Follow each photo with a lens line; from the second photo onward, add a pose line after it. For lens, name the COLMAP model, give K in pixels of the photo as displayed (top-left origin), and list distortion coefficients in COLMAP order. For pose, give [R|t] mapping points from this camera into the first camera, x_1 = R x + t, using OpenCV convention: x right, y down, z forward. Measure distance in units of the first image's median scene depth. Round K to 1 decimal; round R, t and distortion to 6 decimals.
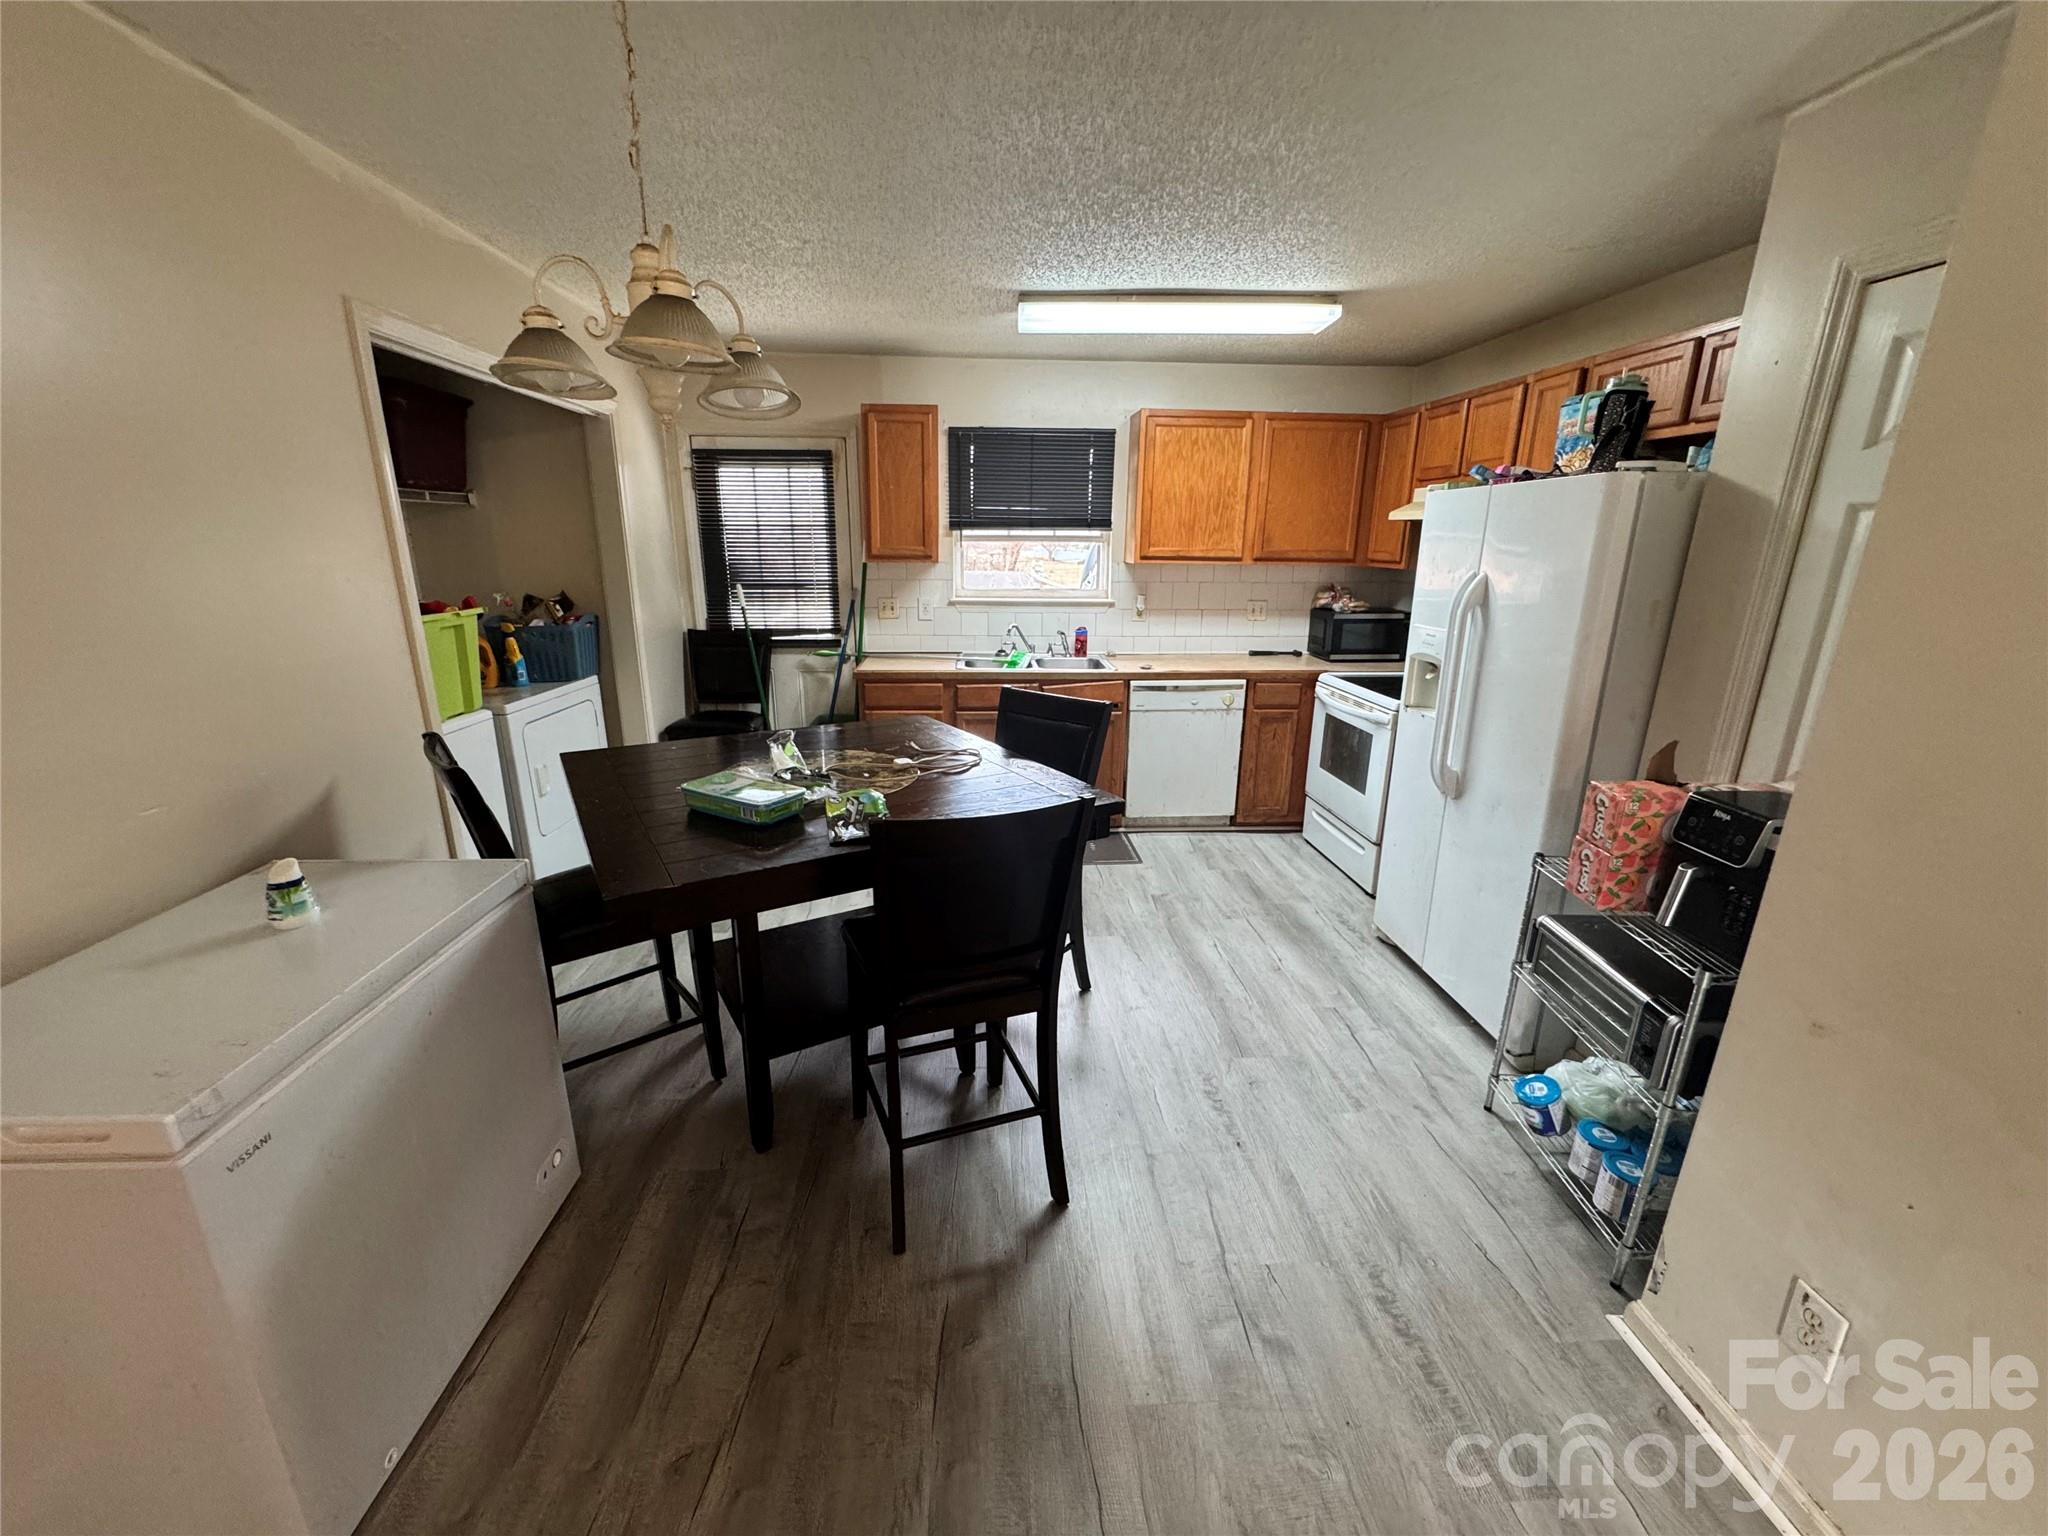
lens RADIAL K [[817.1, 0, 1022.0], [0, 817.1, 766.2], [0, 0, 1]] dist [-0.004425, 0.000897]
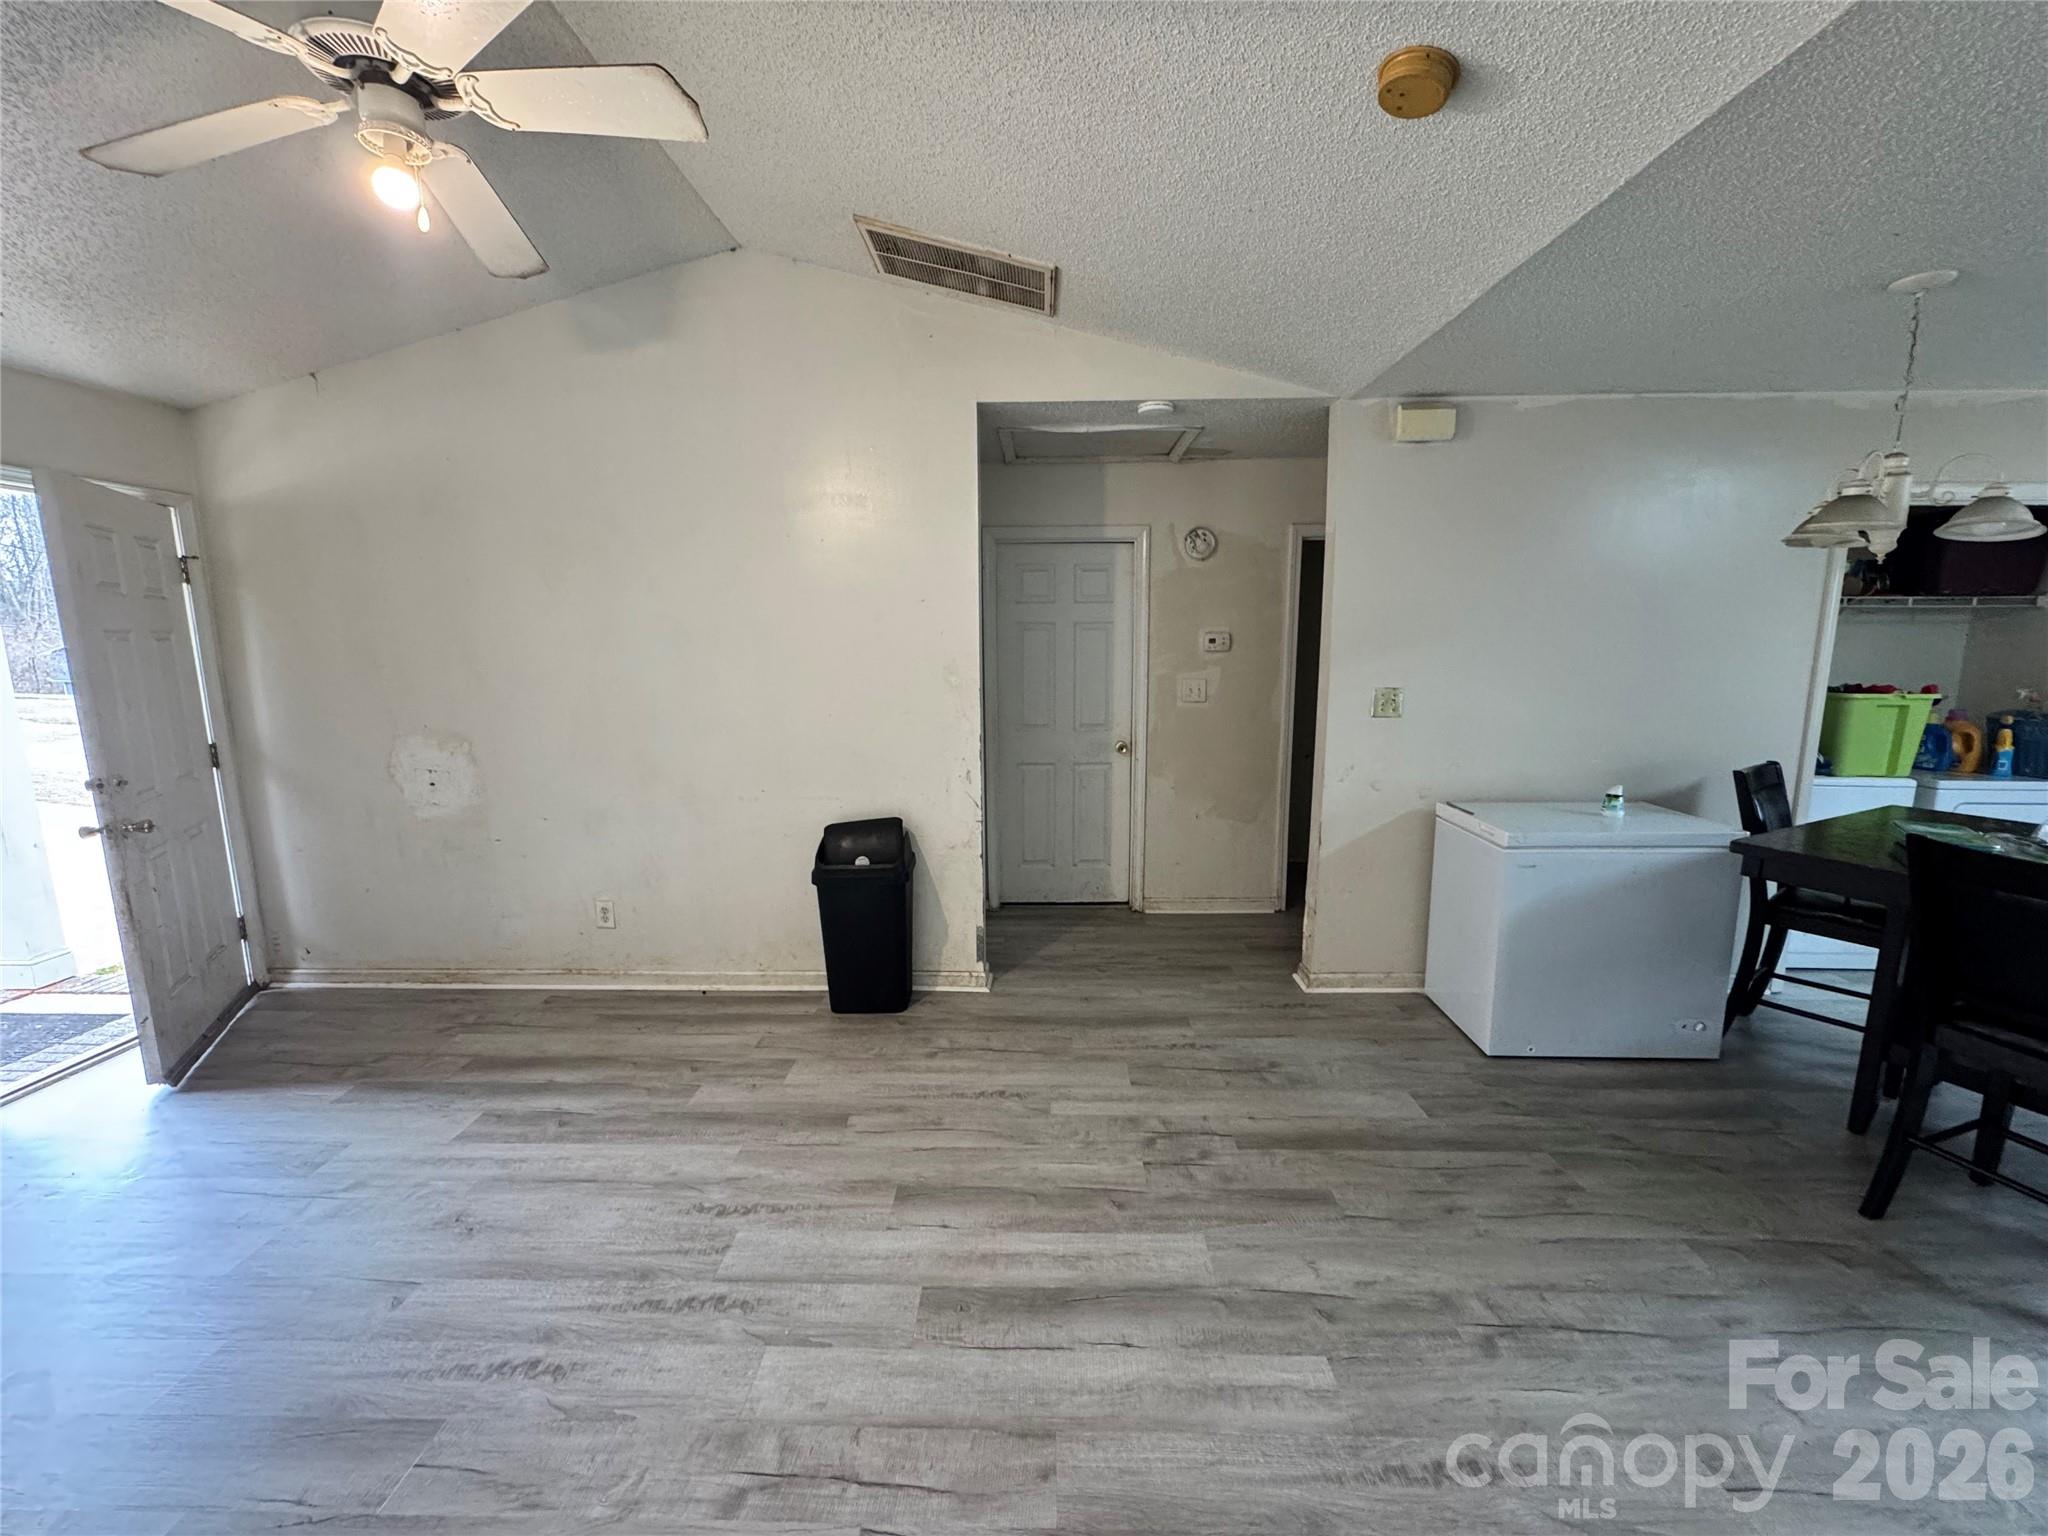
lens RADIAL K [[817.1, 0, 1029.6], [0, 817.1, 775.5], [0, 0, 1]] dist [-0.004425, 0.000897]
pose [[-0.082927, 0.155771, -0.984306, 0.664484], [-0.266894, 0.948156, 0.172536, 0.069237], [0.960151, 0.277013, -0.037054, -0.198708]]
